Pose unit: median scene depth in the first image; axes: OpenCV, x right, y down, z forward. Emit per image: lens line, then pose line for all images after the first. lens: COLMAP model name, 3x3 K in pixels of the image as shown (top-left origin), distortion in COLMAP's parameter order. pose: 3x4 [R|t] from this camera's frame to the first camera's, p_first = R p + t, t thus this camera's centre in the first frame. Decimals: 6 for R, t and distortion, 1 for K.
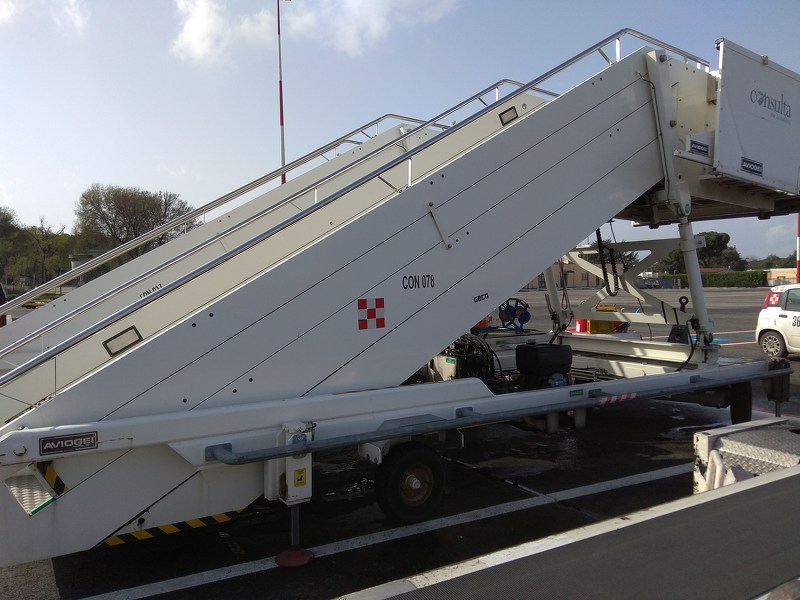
lens RADIAL K [[601.5, 0, 400.0], [0, 601.5, 300.0], [0, 0, 1]] dist [0.102484, -0.152269]
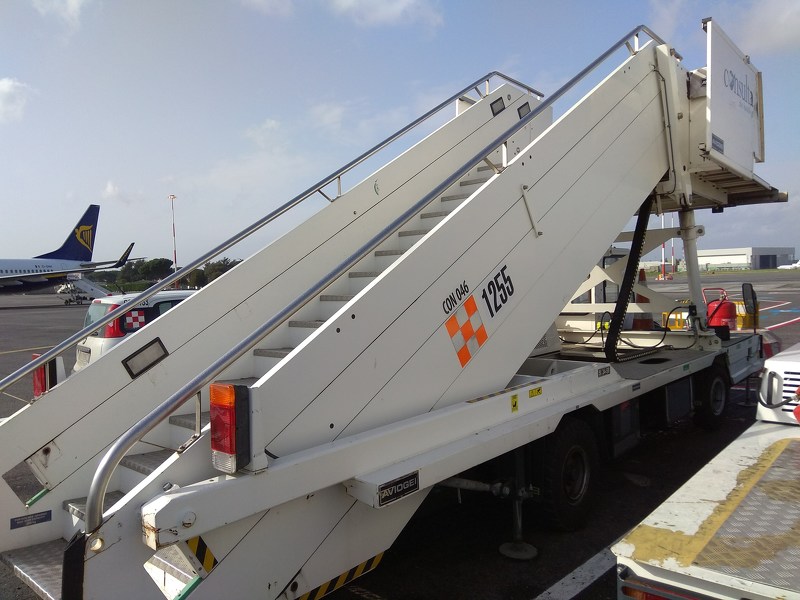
lens RADIAL K [[601.5, 0, 400.0], [0, 601.5, 300.0], [0, 0, 1]] dist [0.102484, -0.152269]
pose [[0.970248, -0.035919, 0.239434, -0.268657], [0.037954, 0.999272, -0.003892, 0.006155], [-0.239120, 0.012864, 0.970905, 0.121353]]
